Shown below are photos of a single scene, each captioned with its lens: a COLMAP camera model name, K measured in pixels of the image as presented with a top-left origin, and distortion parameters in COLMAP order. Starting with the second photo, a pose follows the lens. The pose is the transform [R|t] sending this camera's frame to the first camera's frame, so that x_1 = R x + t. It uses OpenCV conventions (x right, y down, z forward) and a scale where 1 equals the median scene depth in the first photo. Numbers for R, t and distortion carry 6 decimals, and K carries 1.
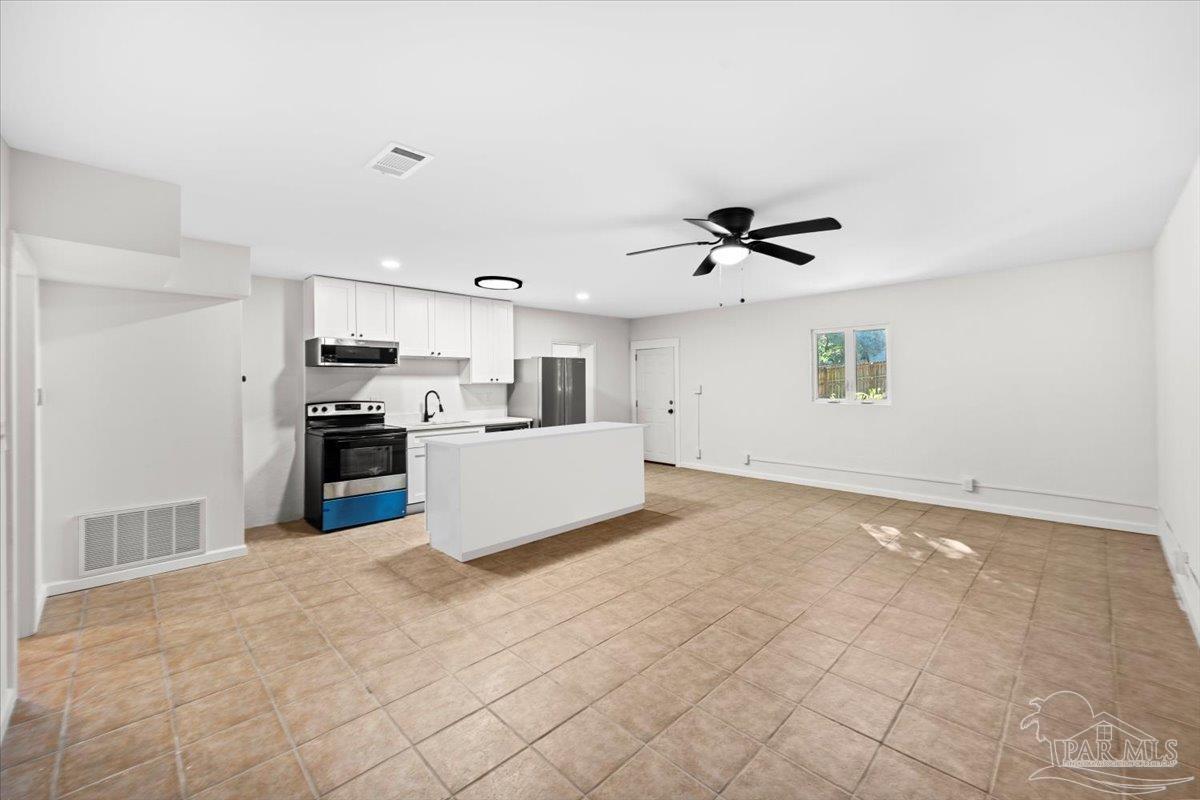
lens RADIAL K [[468.5, 0, 609.2], [0, 468.5, 389.5], [0, 0, 1]] dist [-0.001991, 0.001049]
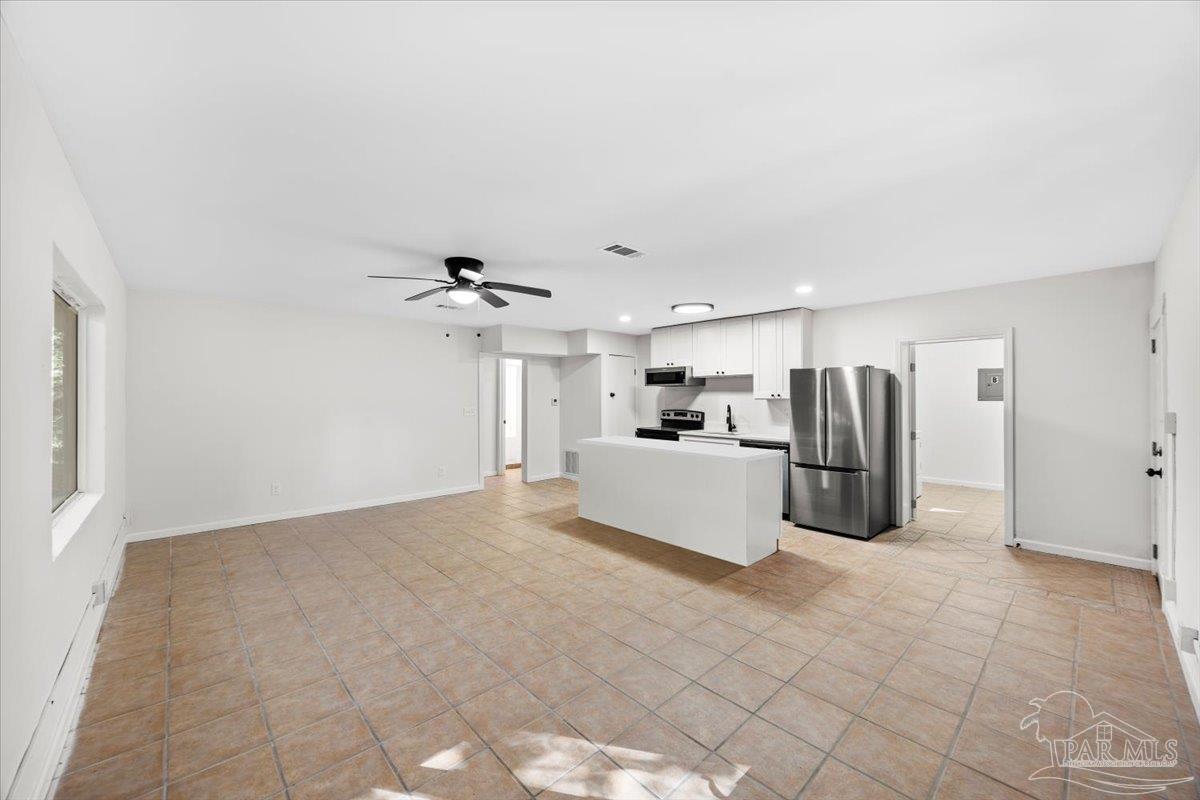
lens RADIAL K [[459.6, 0, 608.7], [0, 459.6, 395.6], [0, 0, 1]] dist [-0.000171, 0.000274]
pose [[-0.017068, 0.007396, -0.999827, 1.031912], [-0.014817, 0.999861, 0.007649, -0.033176], [0.999745, 0.014945, -0.016956, 0.985033]]
